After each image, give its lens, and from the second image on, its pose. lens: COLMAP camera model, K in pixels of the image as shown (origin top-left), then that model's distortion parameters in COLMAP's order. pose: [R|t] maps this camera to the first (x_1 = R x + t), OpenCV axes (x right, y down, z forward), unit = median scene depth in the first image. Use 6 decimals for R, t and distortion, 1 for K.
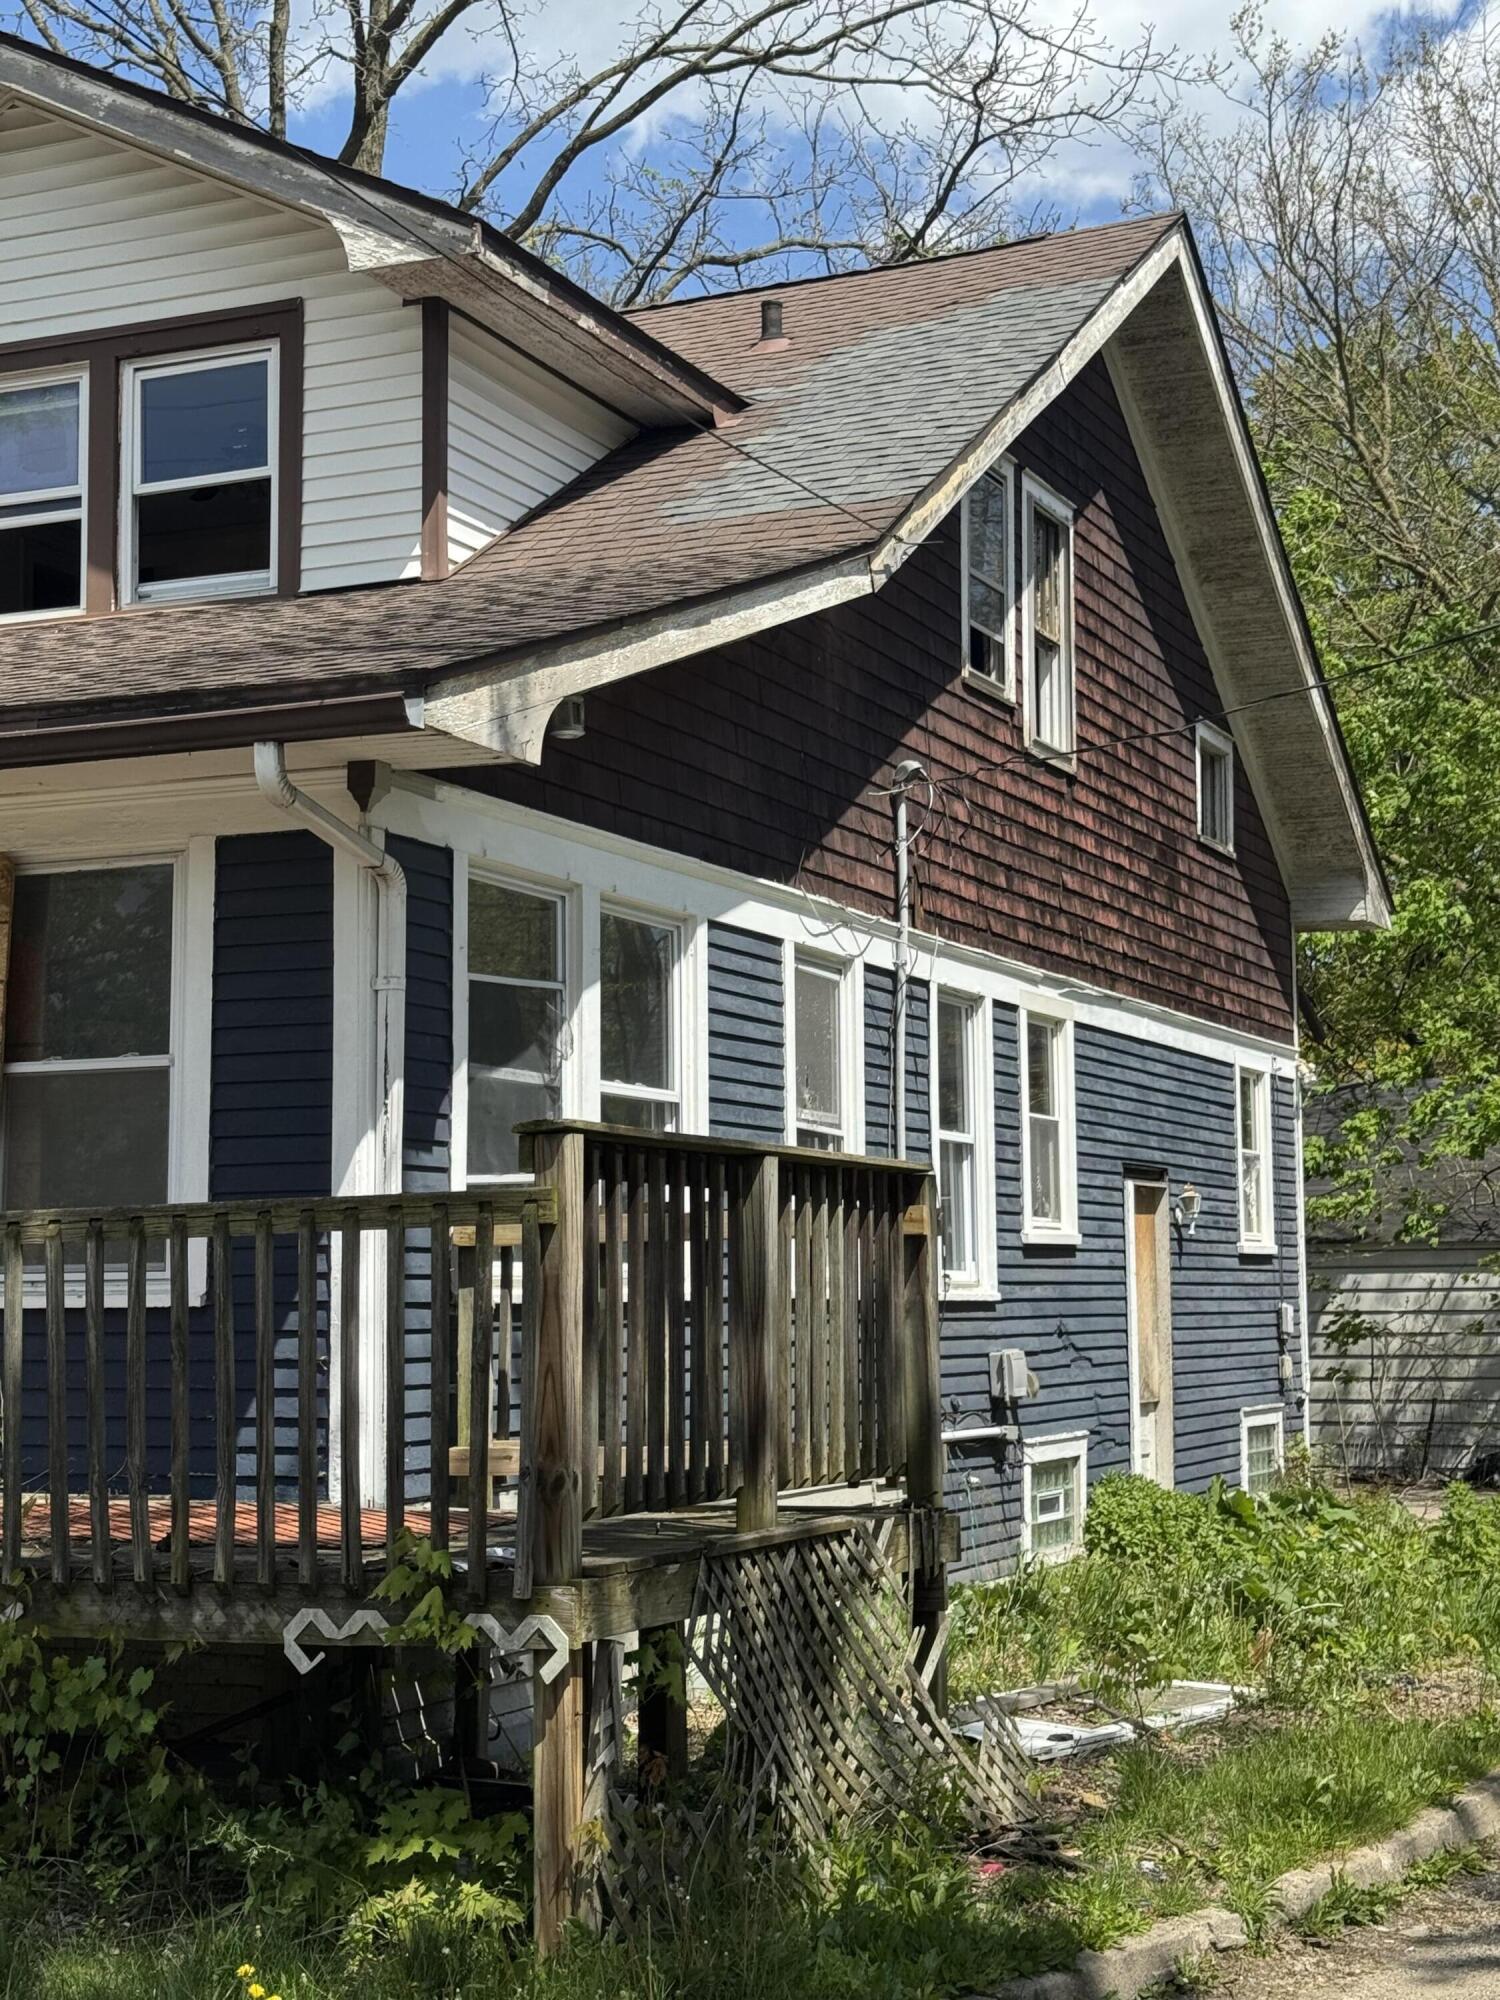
lens RADIAL K [[2998.1, 0, 754.3], [0, 2998.1, 1000.8], [0, 0, 1]] dist [0.130507, 0.000000]
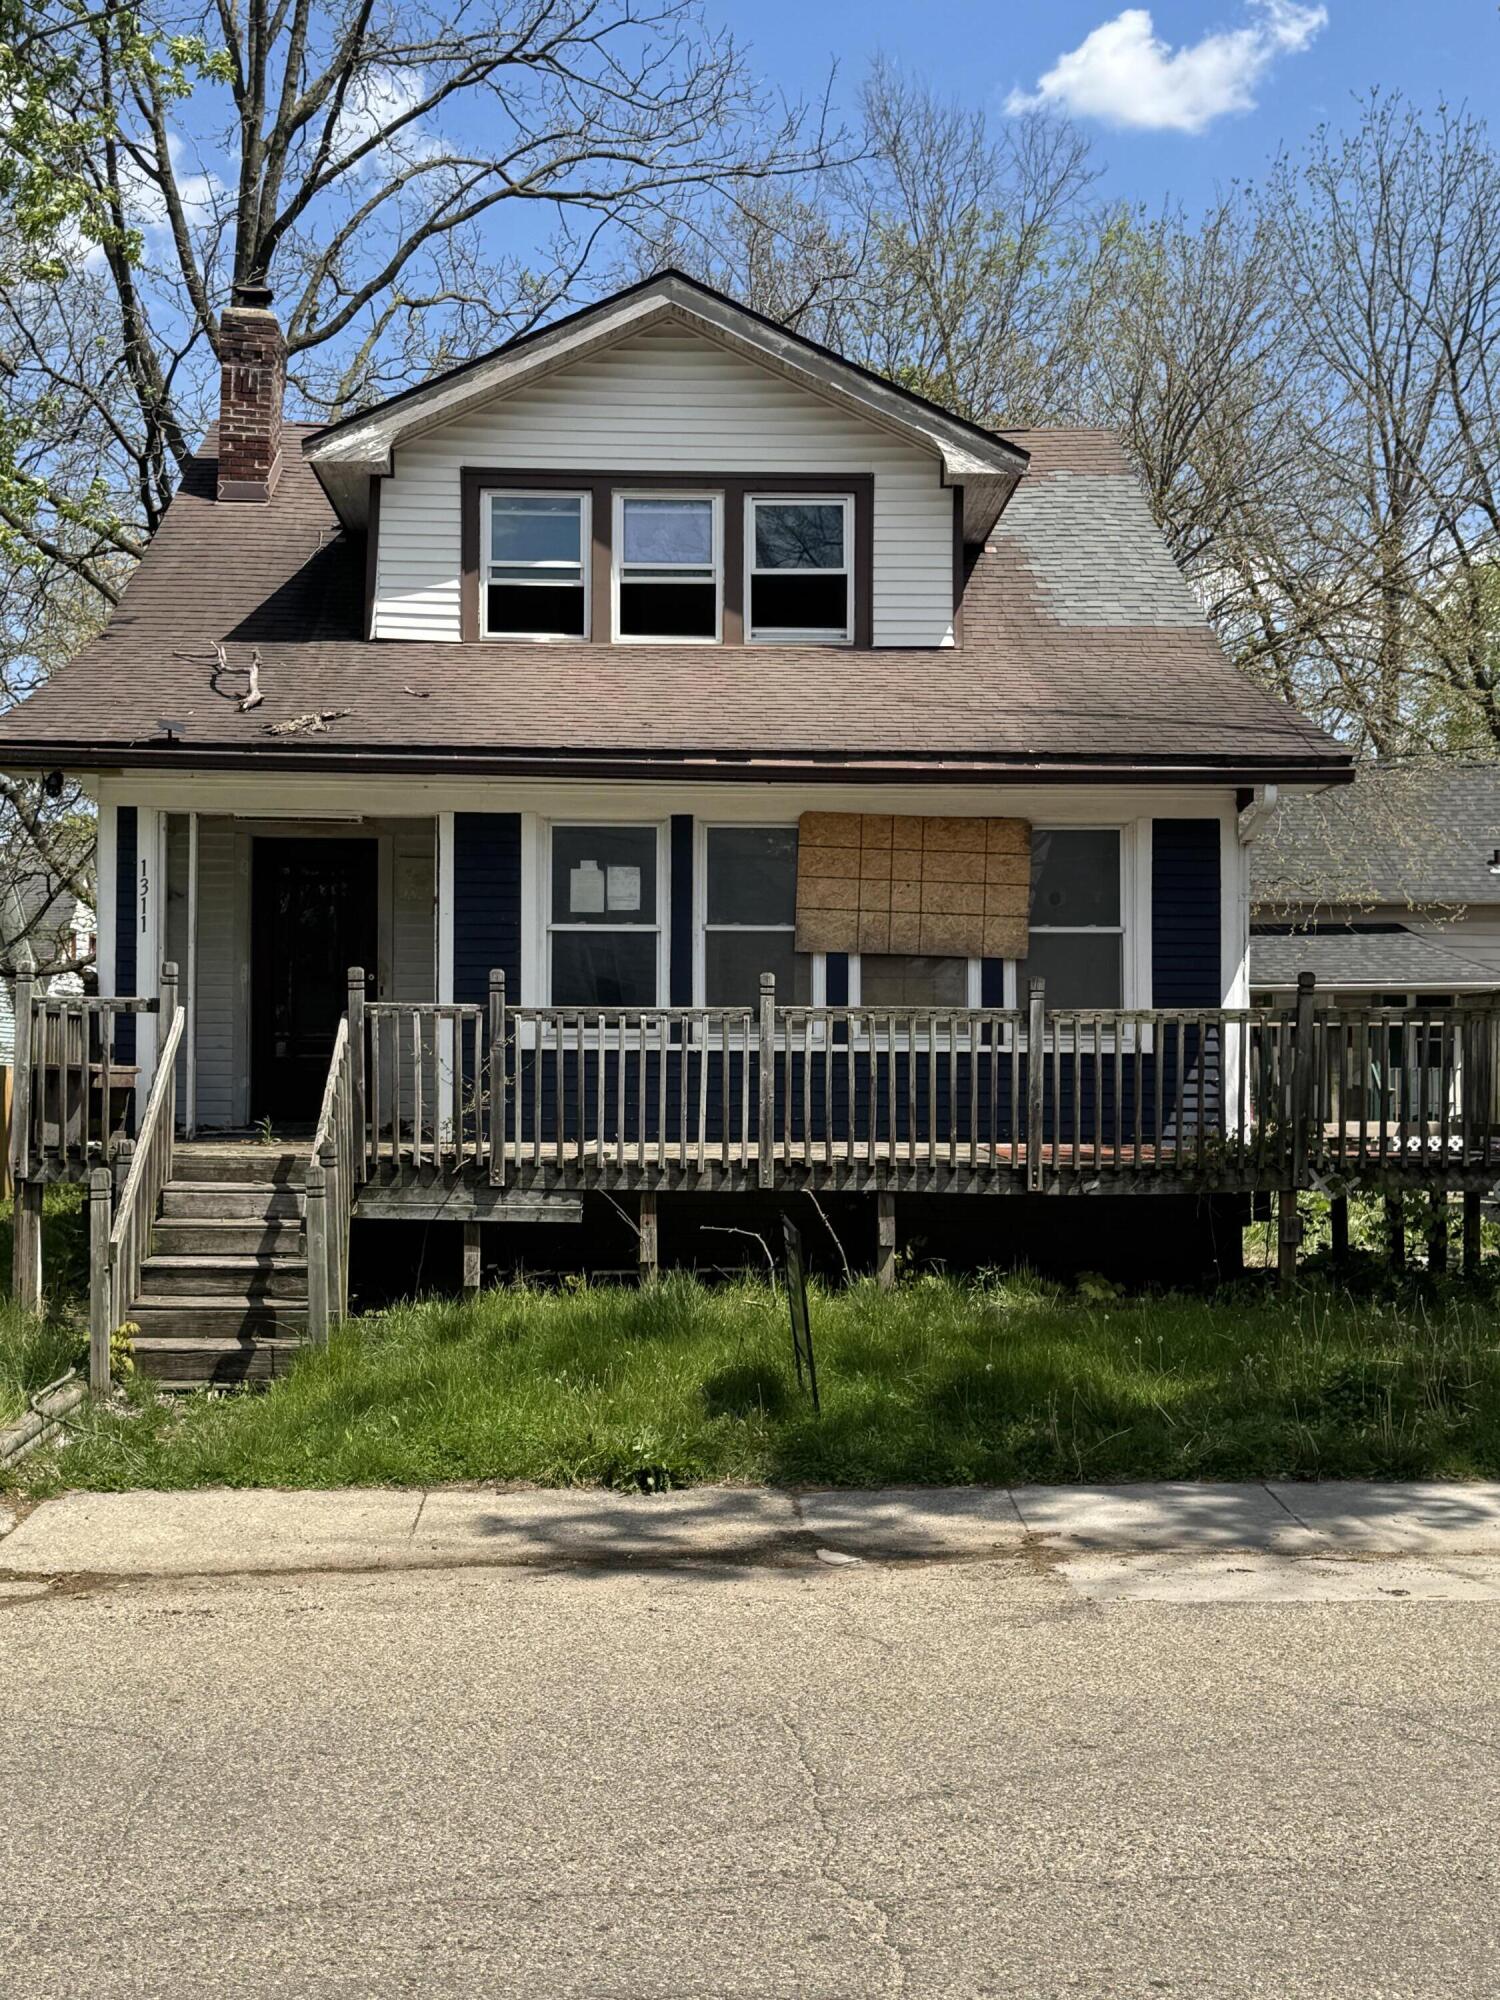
lens RADIAL K [[2539.3, 0, 741.3], [0, 2539.3, 997.1], [0, 0, 1]] dist [0.145319, 0.000000]
pose [[0.897031, 0.022675, 0.441386, -0.850547], [-0.053563, 0.996899, 0.057643, -0.014305], [-0.438711, -0.075350, 0.895464, -0.292550]]
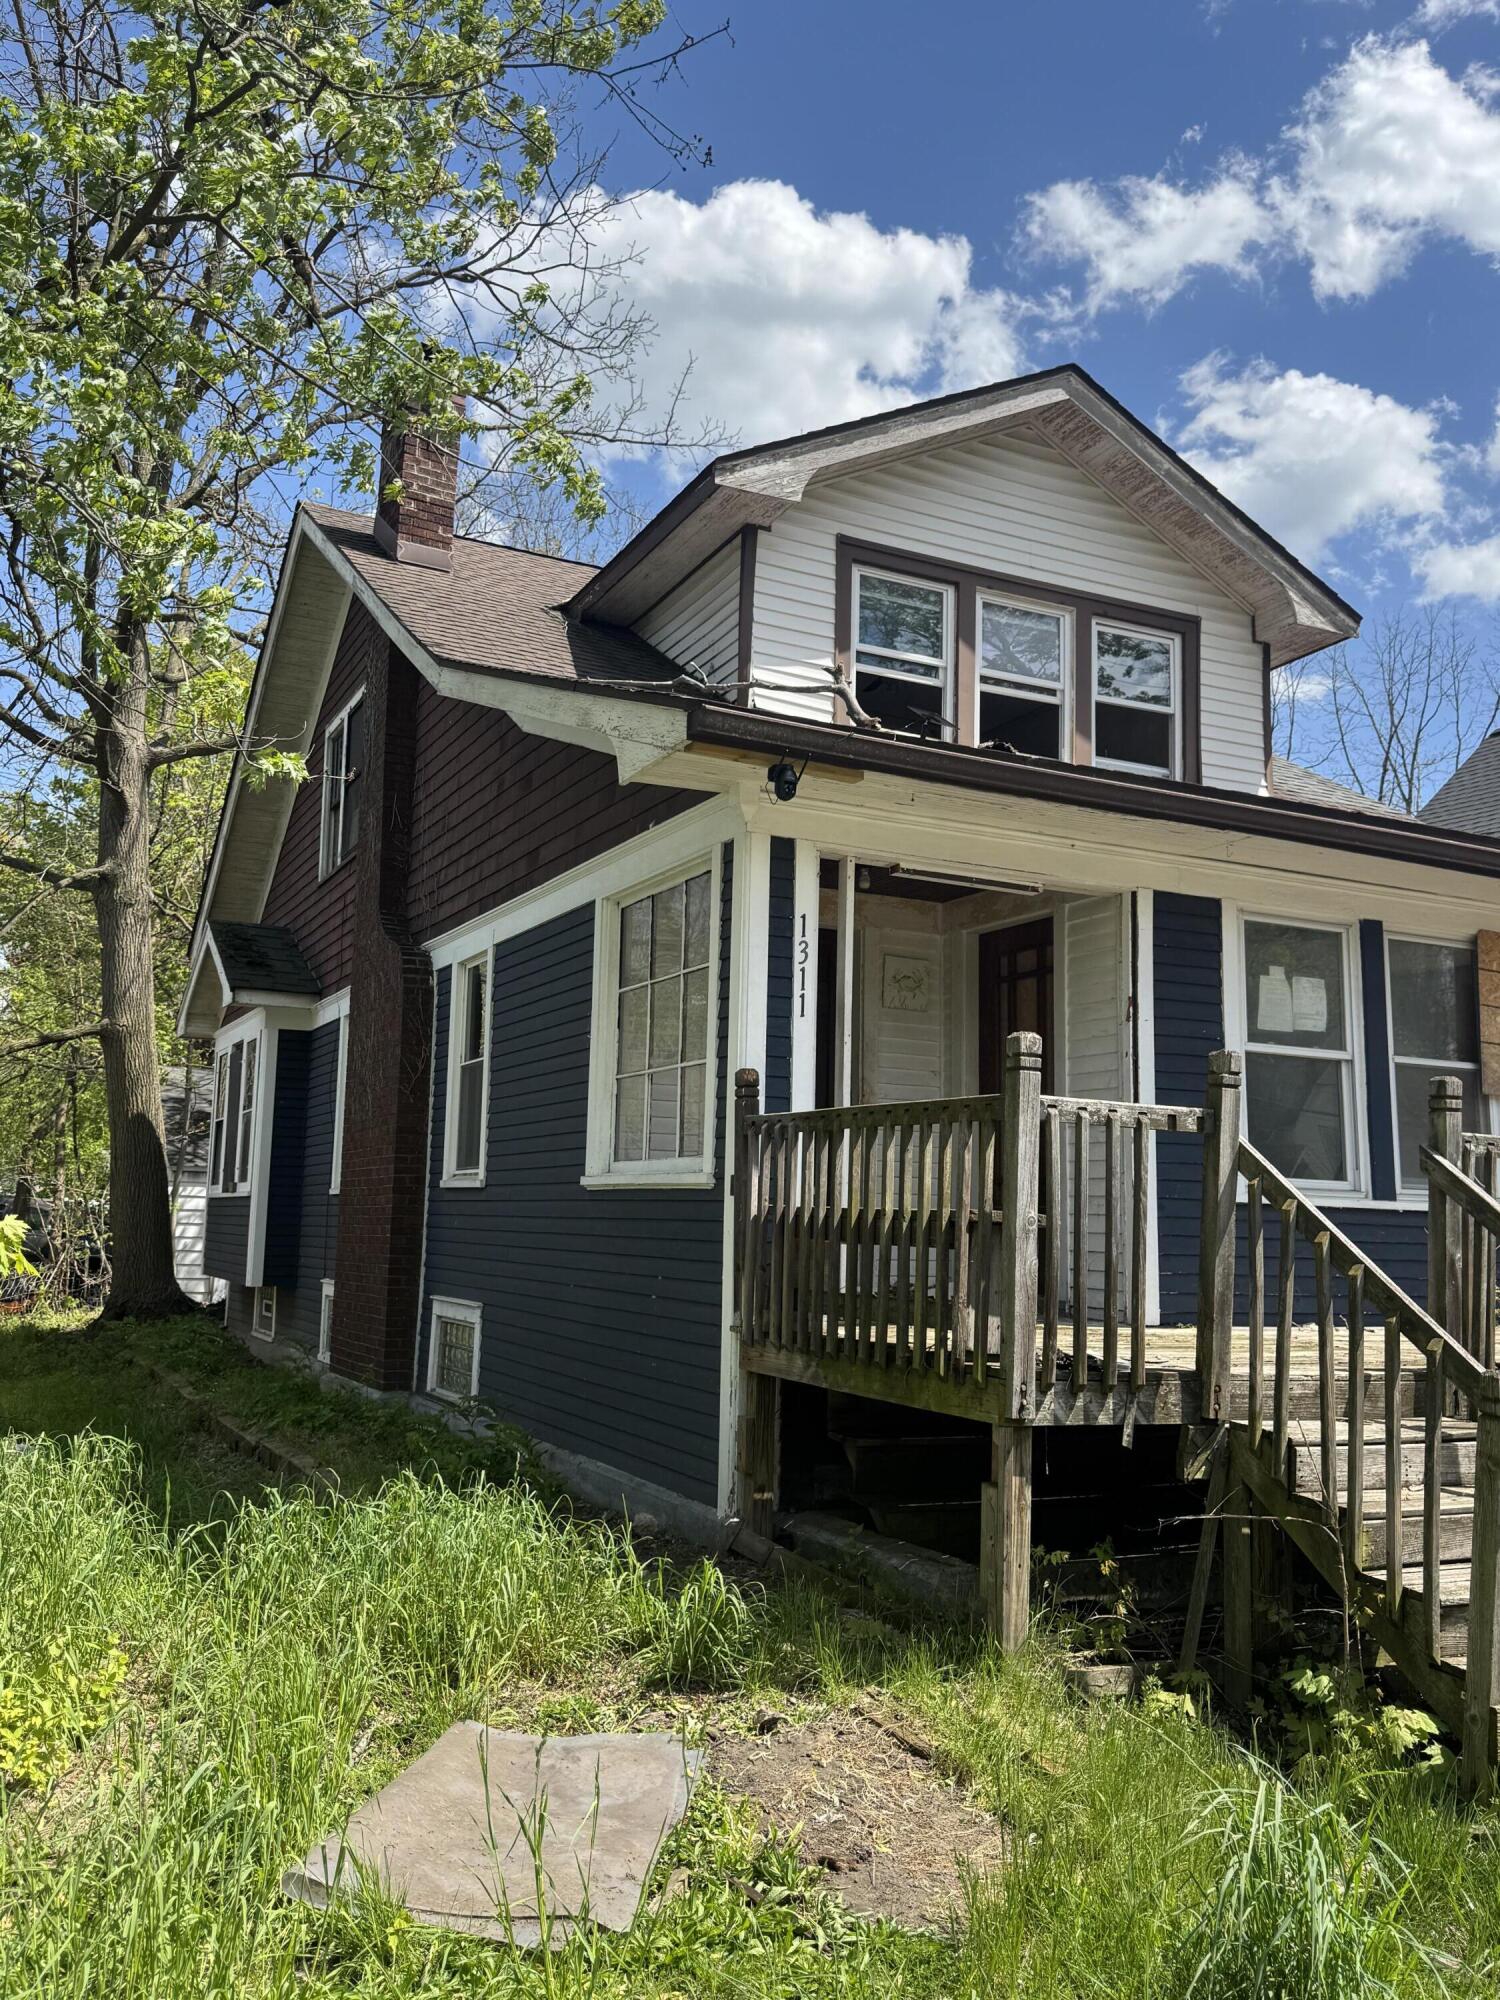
lens RADIAL K [[1643.9, 0, 759.7], [0, 1643.9, 1006.9], [0, 0, 1]] dist [0.081690, -0.002829]
pose [[0.632308, 0.119727, 0.765410, -0.990232], [-0.103134, 0.992201, -0.070002, 0.075378], [-0.767822, -0.034677, 0.639725, 0.584455]]
